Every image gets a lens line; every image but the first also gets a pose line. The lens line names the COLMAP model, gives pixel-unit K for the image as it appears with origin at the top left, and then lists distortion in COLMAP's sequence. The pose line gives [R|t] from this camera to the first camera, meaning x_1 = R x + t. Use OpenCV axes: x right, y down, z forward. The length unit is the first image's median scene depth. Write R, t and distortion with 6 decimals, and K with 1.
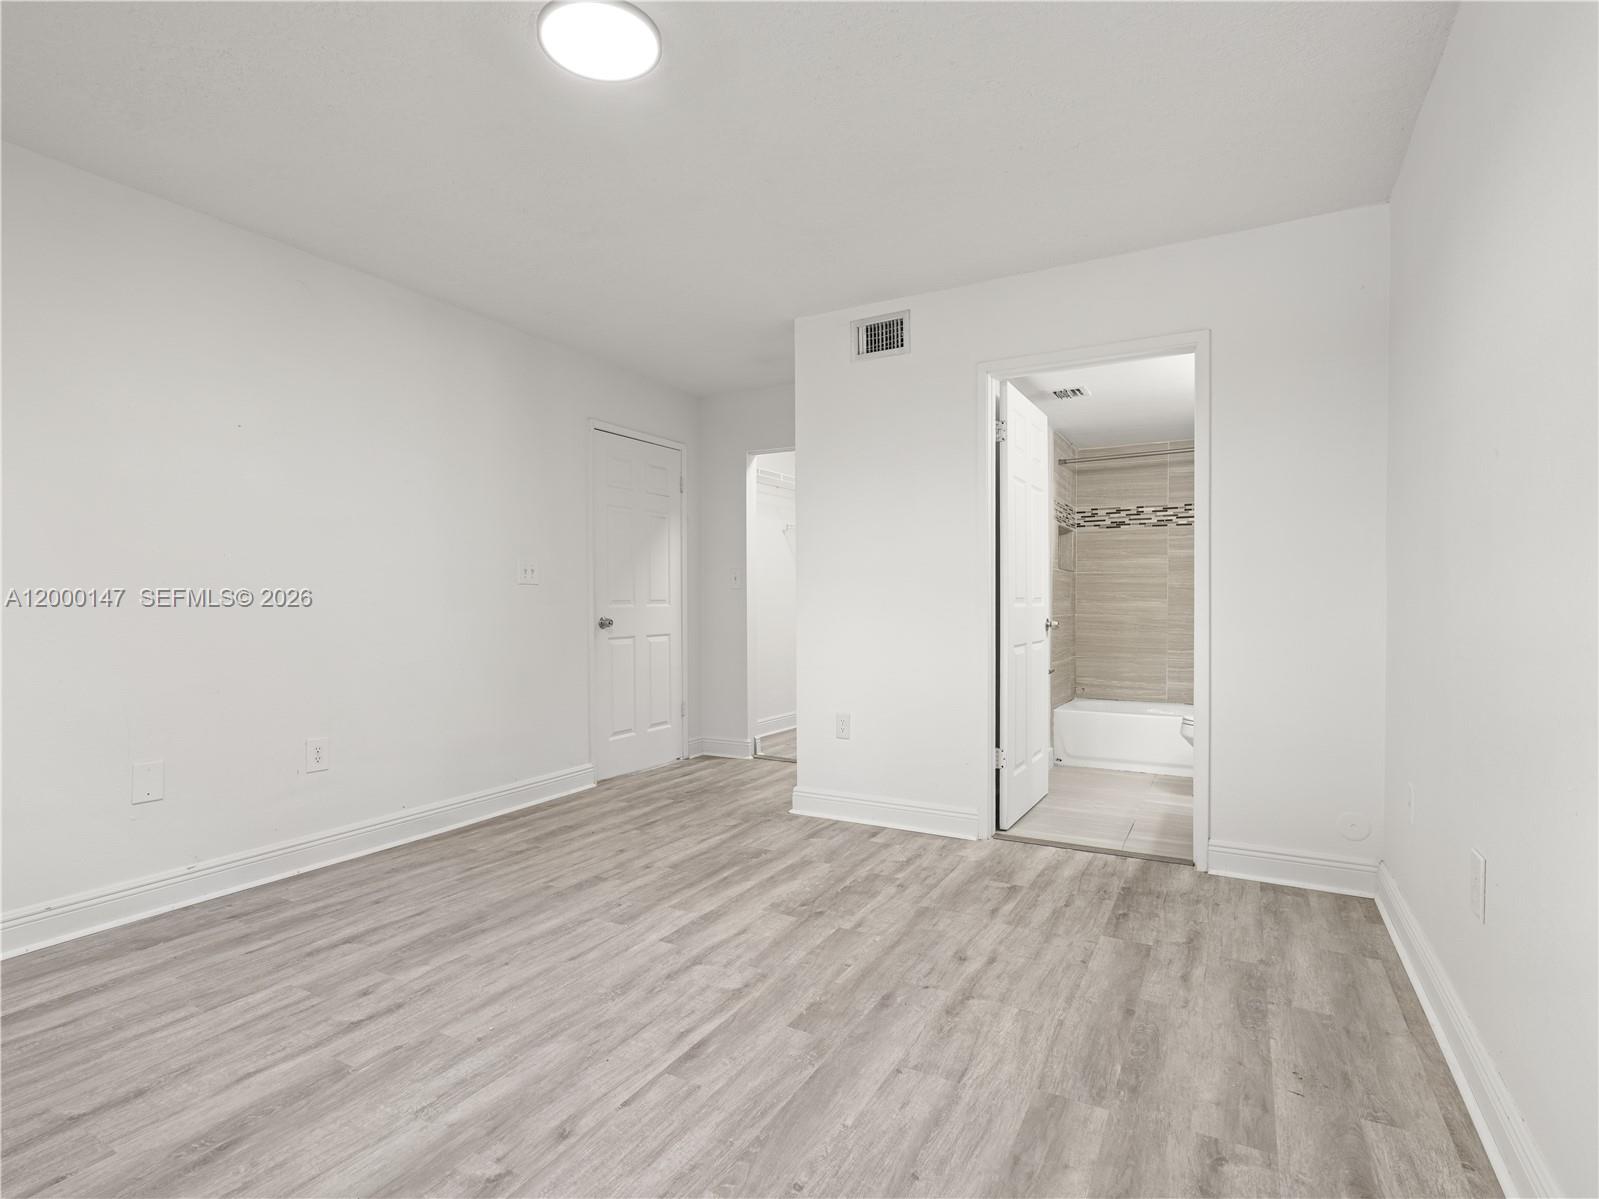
lens RADIAL K [[798.3, 0, 797.6], [0, 798.3, 623.1], [0, 0, 1]] dist [-0.004429, 0.000081]
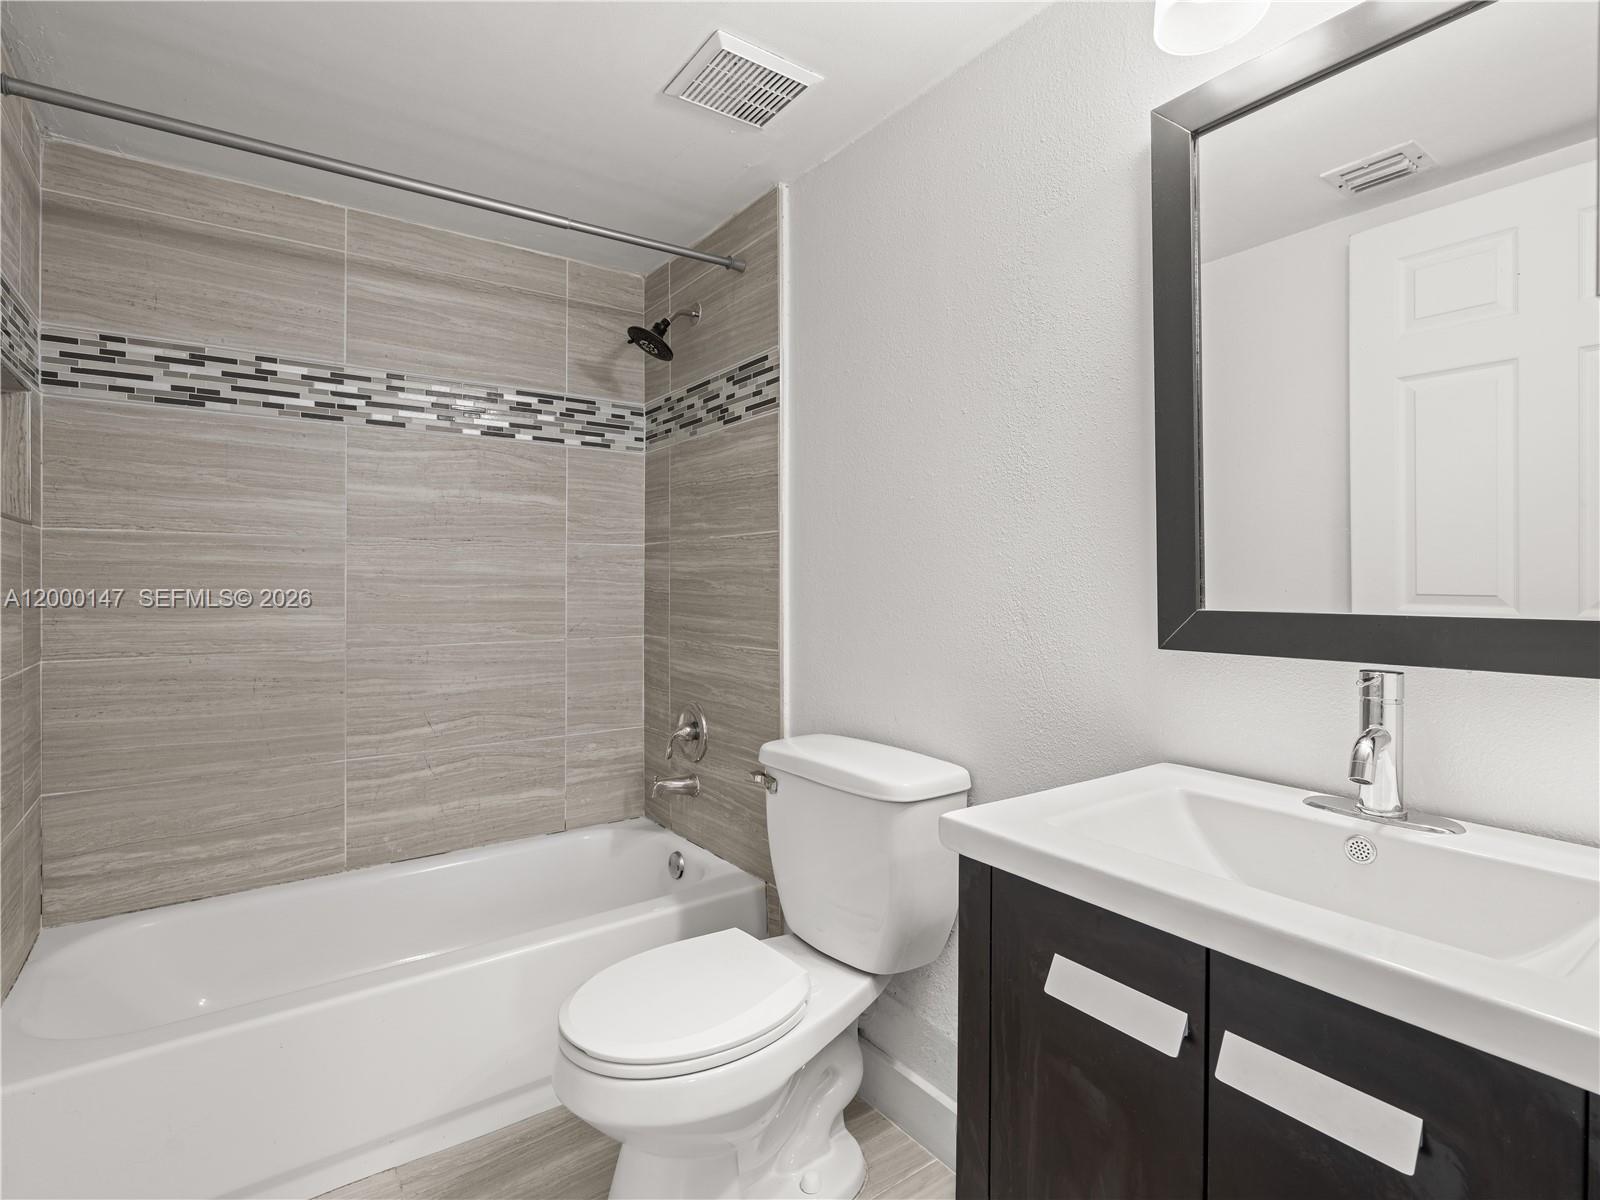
lens RADIAL K [[800.9, 0, 801.1], [0, 800.9, 573.4], [0, 0, 1]] dist [-0.004670, 0.000333]
pose [[0.425320, 0.004665, 0.905031, 0.200398], [0.026952, 0.999478, -0.017818, -0.033178], [-0.904642, 0.031970, 0.424972, 0.620945]]
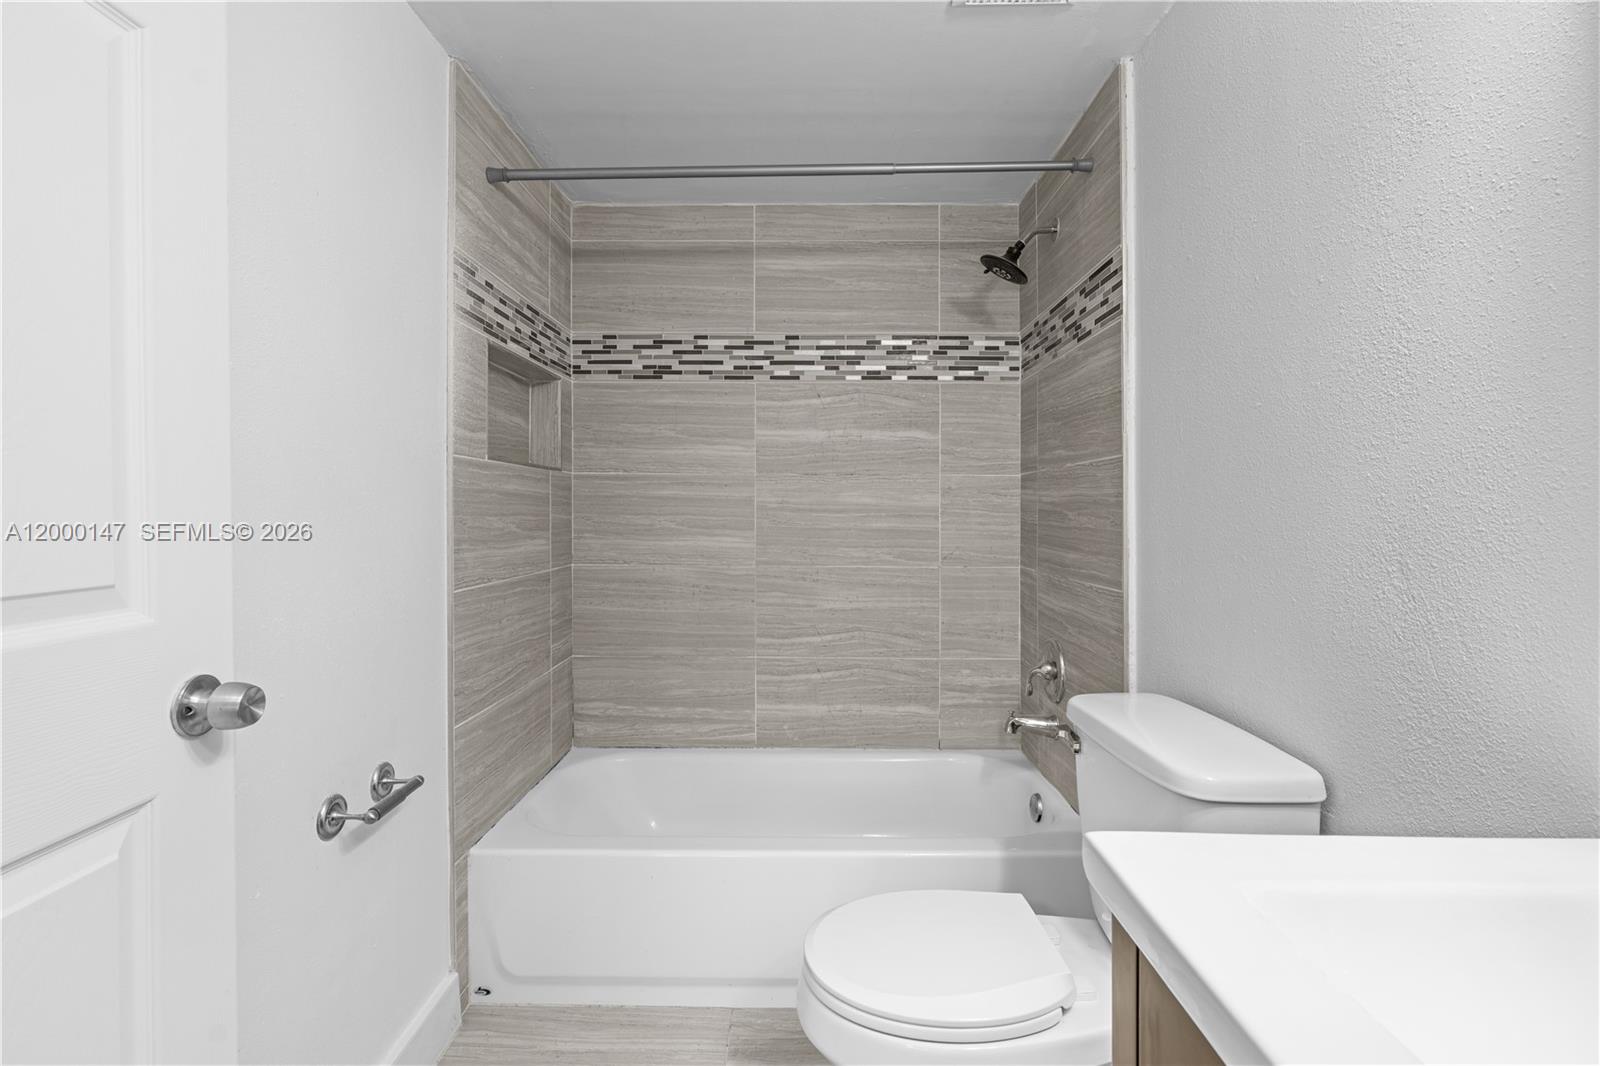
lens RADIAL K [[741.3, 0, 801.3], [0, 741.3, 502.8], [0, 0, 1]] dist [-0.007951, 0.000439]
pose [[0.878666, 0.005534, 0.477405, 0.271683], [0.011261, 0.999414, -0.032311, -0.032198], [-0.477304, 0.033767, 0.878089, 0.587108]]
